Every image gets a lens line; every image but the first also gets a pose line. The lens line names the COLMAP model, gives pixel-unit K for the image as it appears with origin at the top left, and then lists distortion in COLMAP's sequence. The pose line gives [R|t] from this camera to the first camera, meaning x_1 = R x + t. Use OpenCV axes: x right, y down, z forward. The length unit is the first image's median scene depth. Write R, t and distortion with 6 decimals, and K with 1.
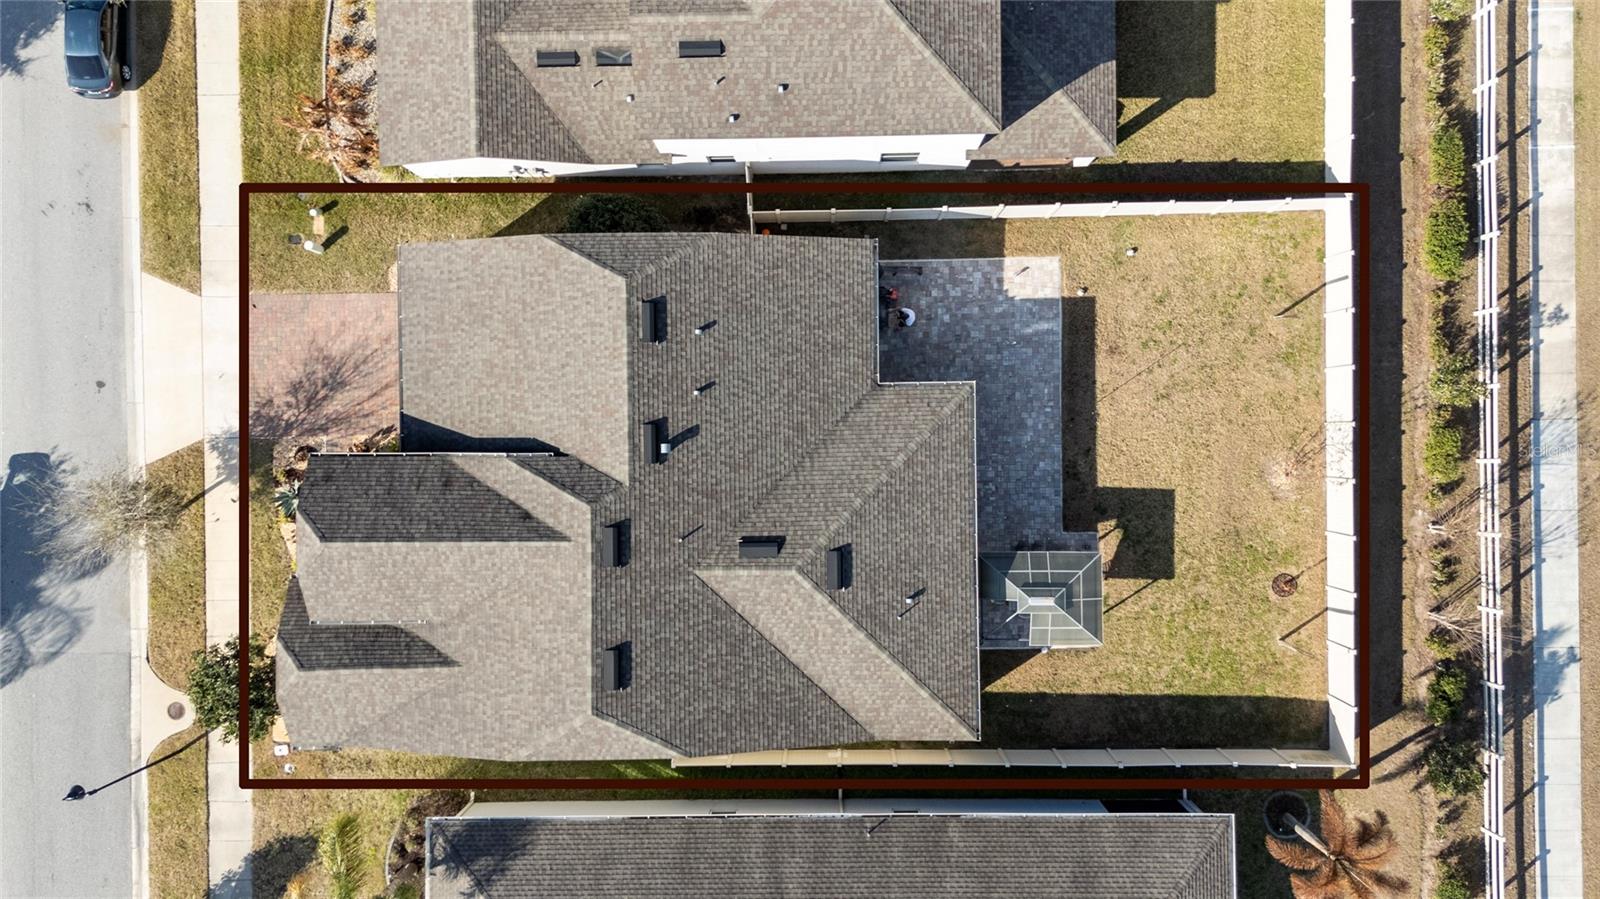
lens RADIAL K [[1161.4, 0, 797.8], [0, 1161.4, 472.0], [0, 0, 1]] dist [0.071095, -0.084513]
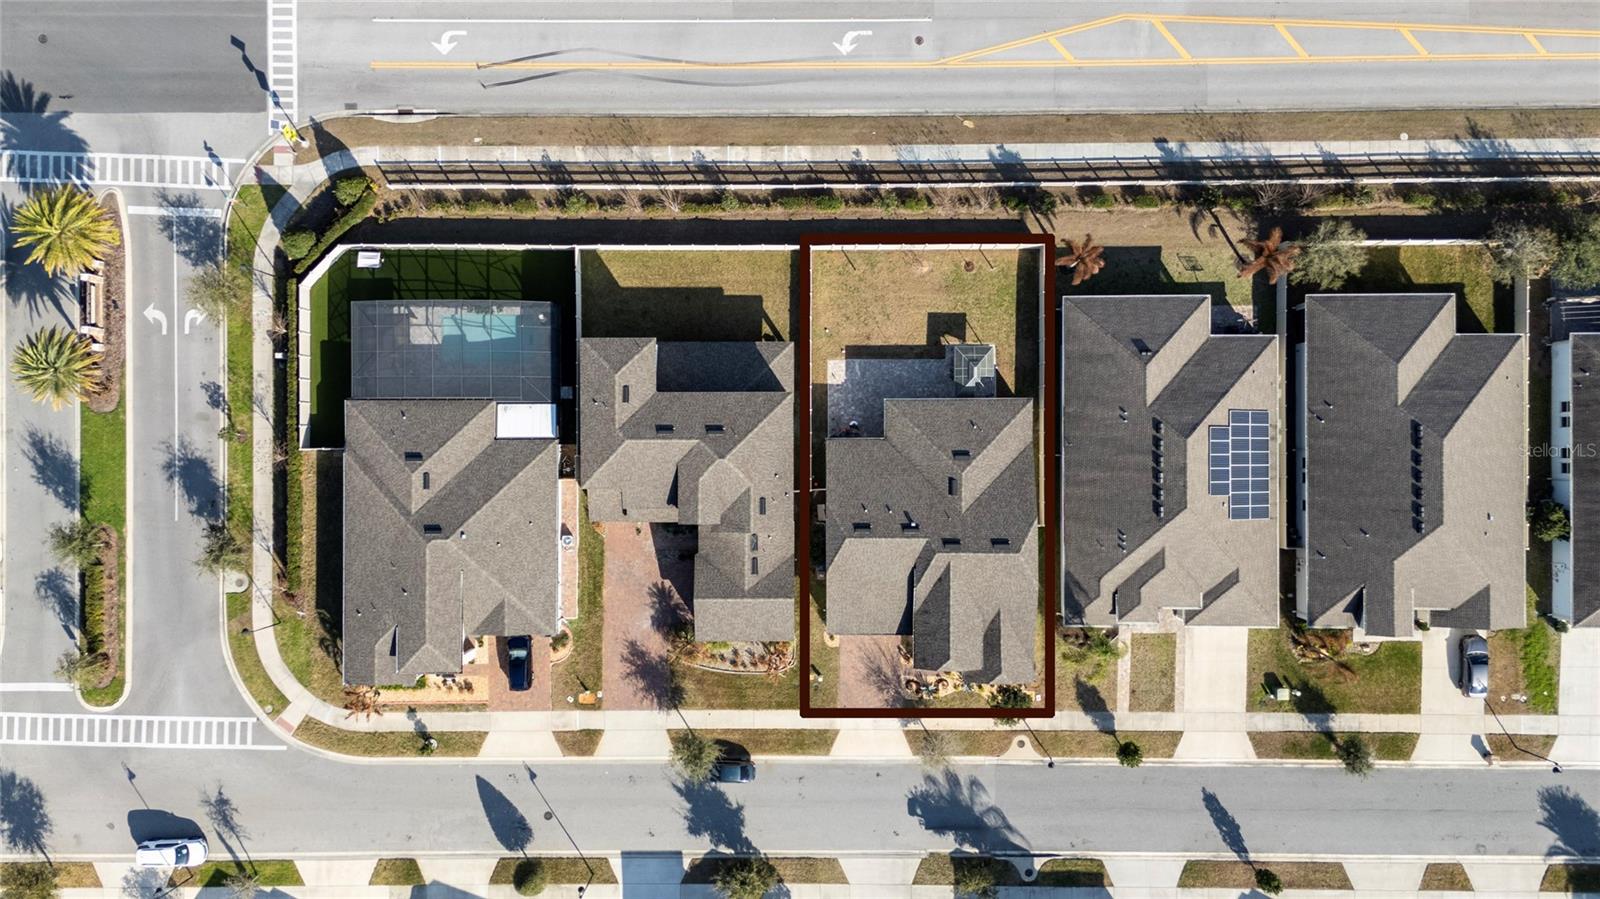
lens RADIAL K [[1146.4, 0, 800.0], [0, 1146.4, 449.5], [0, 0, 1]] dist [0.085992, -0.081266]
pose [[0.012375, -0.999414, 0.031924, -0.031294], [0.999142, 0.011097, -0.039889, -0.149458], [0.039511, 0.032390, 0.998694, -1.331593]]
